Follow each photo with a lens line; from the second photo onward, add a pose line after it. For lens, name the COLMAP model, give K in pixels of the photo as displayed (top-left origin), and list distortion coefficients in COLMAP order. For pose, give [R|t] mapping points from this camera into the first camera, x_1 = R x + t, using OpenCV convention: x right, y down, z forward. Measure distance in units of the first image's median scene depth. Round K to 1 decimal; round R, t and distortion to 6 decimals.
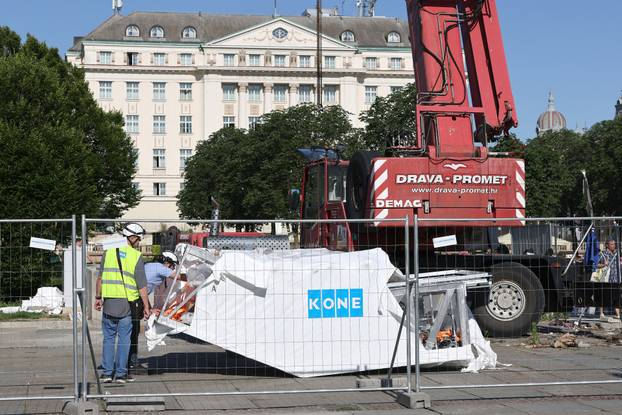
lens RADIAL K [[1333.4, 0, 310.1], [0, 1333.4, 207.7], [0, 0, 1]] dist [-0.132577, 0.000000]
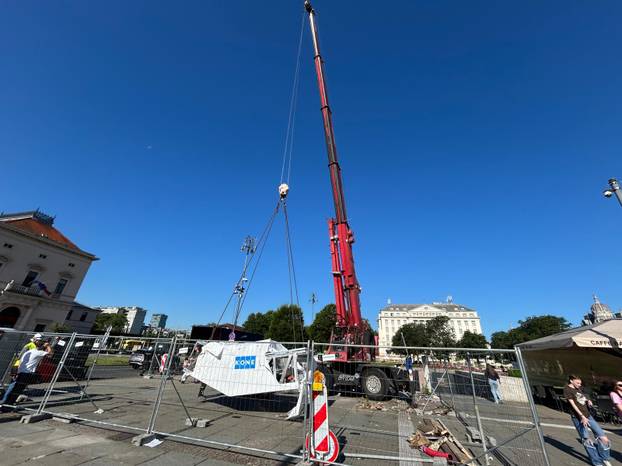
lens RADIAL K [[251.6, 0, 311.1], [0, 251.6, 233.0], [0, 0, 1]] dist [-0.000741, 0.000590]
pose [[0.882122, -0.158823, -0.443436, 0.144271], [-0.043163, 0.910219, -0.411872, 0.004571], [0.469038, 0.382461, 0.796069, 0.178571]]
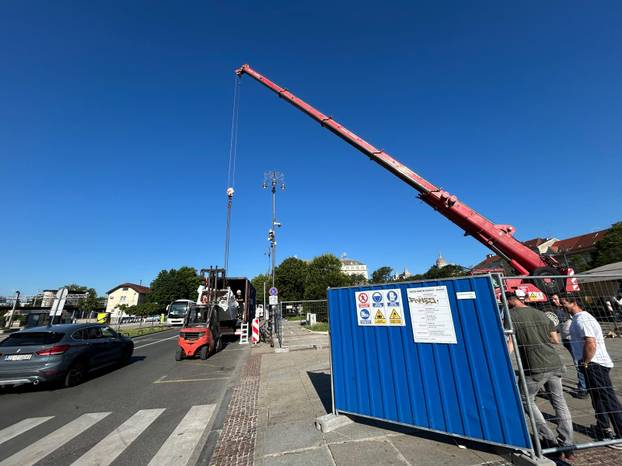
lens RADIAL K [[251.6, 0, 310.9], [0, 251.6, 233.5], [0, 0, 1]] dist [-0.000741, 0.000590]
pose [[0.998513, -0.043680, -0.032611, -0.154629], [0.033851, 0.965783, -0.257132, 0.007908], [0.042727, 0.255646, 0.965826, 0.170904]]
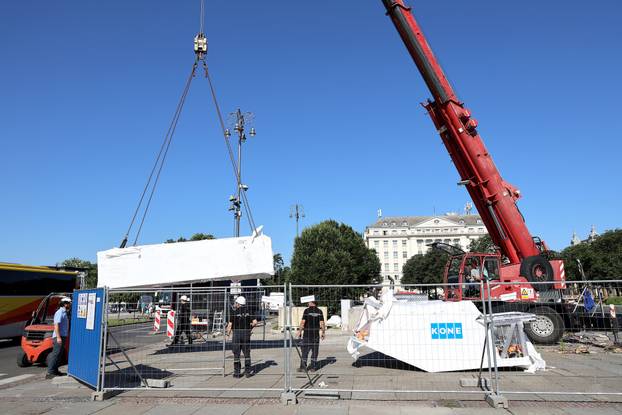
lens RADIAL K [[433.7, 0, 312.9], [0, 433.7, 211.8], [0, 0, 1]] dist [-0.007708, 0.001662]
pose [[0.952272, -0.064111, -0.298444, 0.009920], [0.013875, 0.985776, -0.167492, 0.002138], [0.304937, 0.155357, 0.939616, 0.107357]]
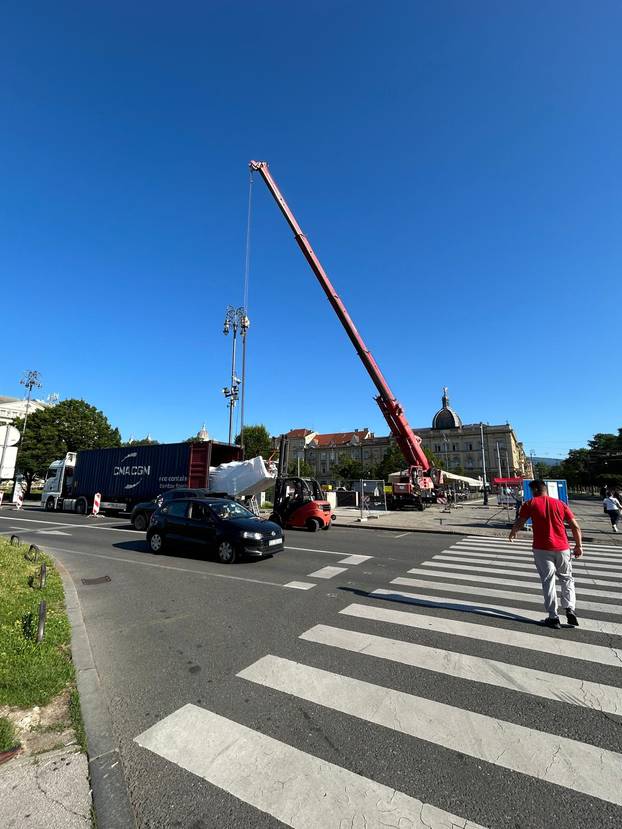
lens RADIAL K [[361.4, 0, 309.2], [0, 361.4, 405.1], [0, 0, 1]] dist [-0.007502, 0.004096]
pose [[0.670988, 0.174161, 0.720723, -0.495646], [-0.031428, 0.977829, -0.207031, 0.011387], [-0.740801, 0.116264, 0.661586, 0.185894]]
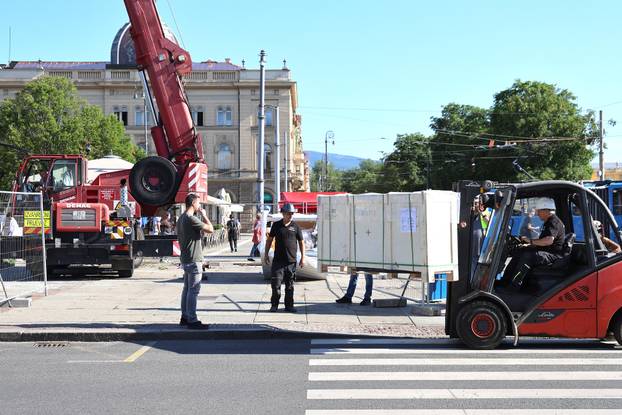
lens RADIAL K [[938.9, 0, 291.1], [0, 938.9, 201.0], [0, 0, 1]] dist [0.213906, 0.000000]
pose [[0.195905, 0.023158, 0.980349, -0.459648], [-0.028988, 0.999421, -0.017816, 0.014127], [-0.980194, -0.024928, 0.196463, 0.242774]]
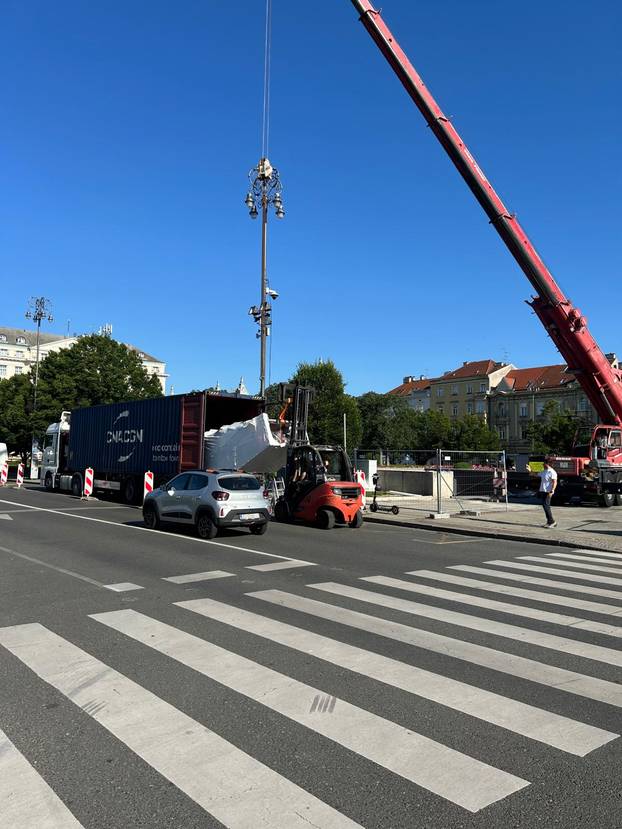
lens RADIAL K [[621.8, 0, 308.3], [0, 621.8, 413.9], [0, 0, 1]] dist [0.074285, -0.087032]
pose [[0.877862, 0.054663, 0.475784, -0.433134], [-0.034375, 0.998094, -0.051248, 0.008207], [-0.477679, 0.028634, 0.878068, 0.107320]]
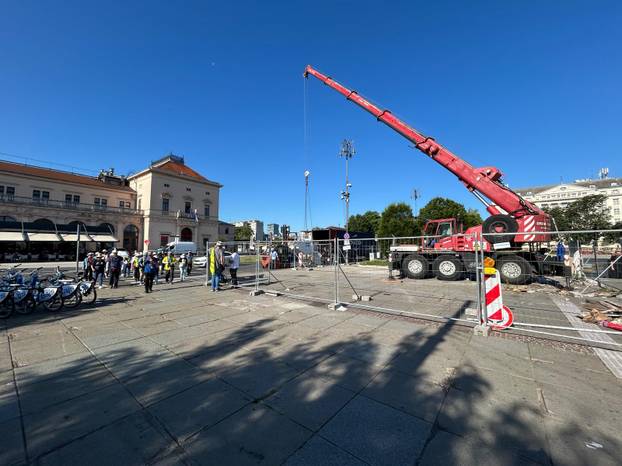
lens RADIAL K [[251.6, 0, 310.3], [0, 251.6, 231.4], [0, 0, 1]] dist [-0.000741, 0.000590]
pose [[0.649278, -0.045053, -0.759216, 0.126087], [0.016596, 0.998846, -0.045080, 0.005719], [0.760370, 0.016670, 0.649276, 0.156863]]
